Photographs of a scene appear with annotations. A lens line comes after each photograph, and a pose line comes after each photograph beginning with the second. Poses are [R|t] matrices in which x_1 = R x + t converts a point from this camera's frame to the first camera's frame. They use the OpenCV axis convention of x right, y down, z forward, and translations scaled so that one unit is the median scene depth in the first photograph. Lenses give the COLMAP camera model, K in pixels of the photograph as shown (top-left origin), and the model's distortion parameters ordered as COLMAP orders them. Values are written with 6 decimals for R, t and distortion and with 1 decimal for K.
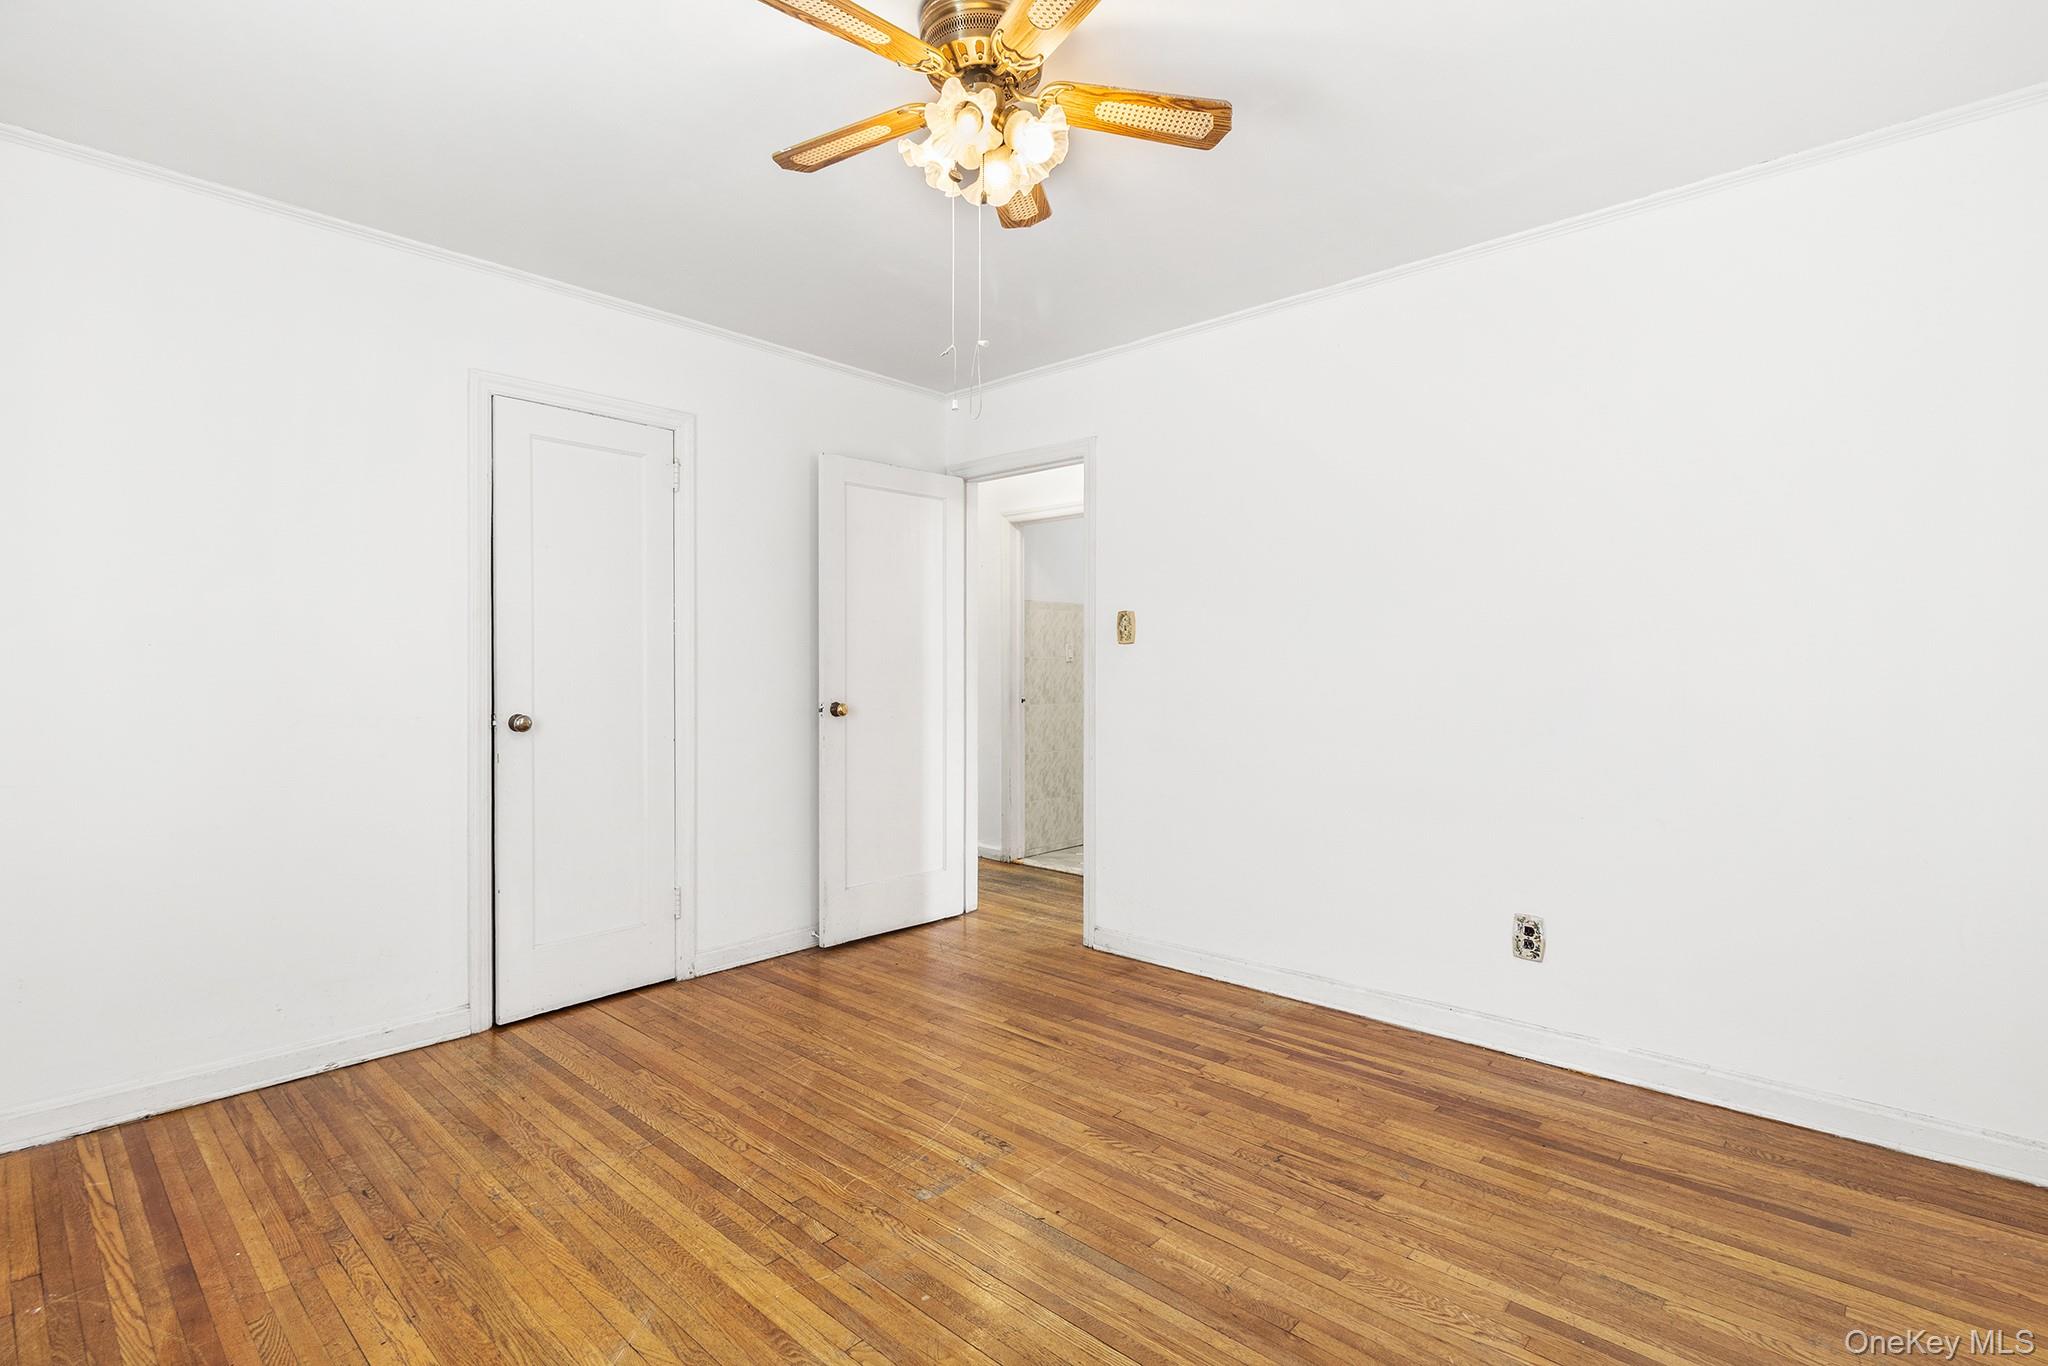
lens RADIAL K [[958.3, 0, 1018.5], [0, 958.3, 675.7], [0, 0, 1]] dist [0.003841, 0.000669]
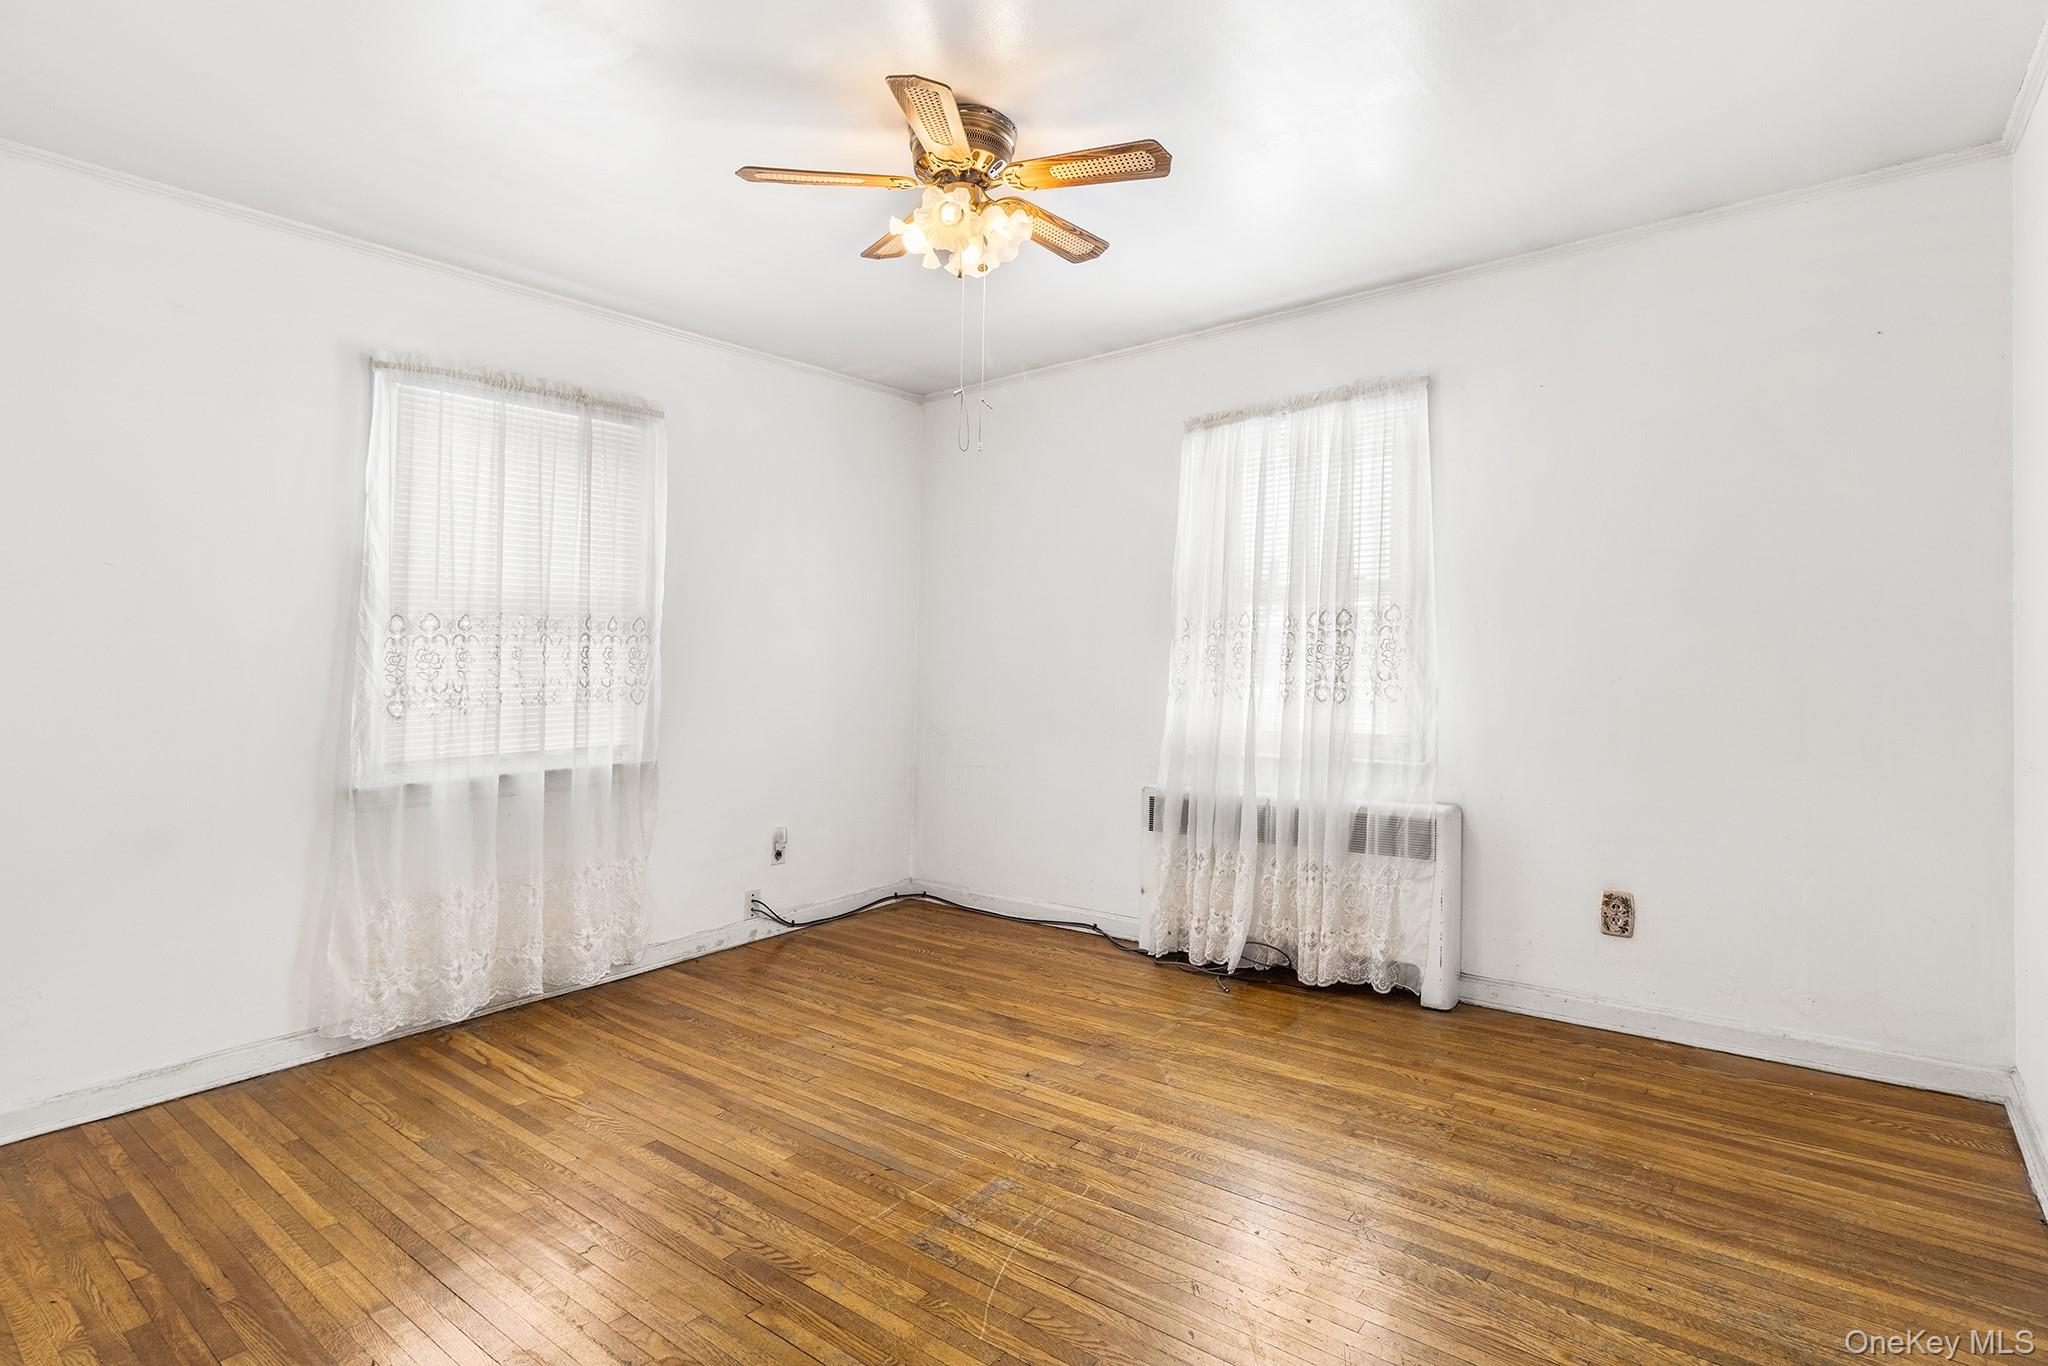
lens RADIAL K [[958.3, 0, 1030.5], [0, 958.3, 676.7], [0, 0, 1]] dist [0.003841, 0.000669]
pose [[-0.996003, 0.014539, -0.088129, -0.042375], [0.012068, 0.999521, 0.028511, -0.008688], [0.088501, 0.027333, -0.995701, 1.854348]]
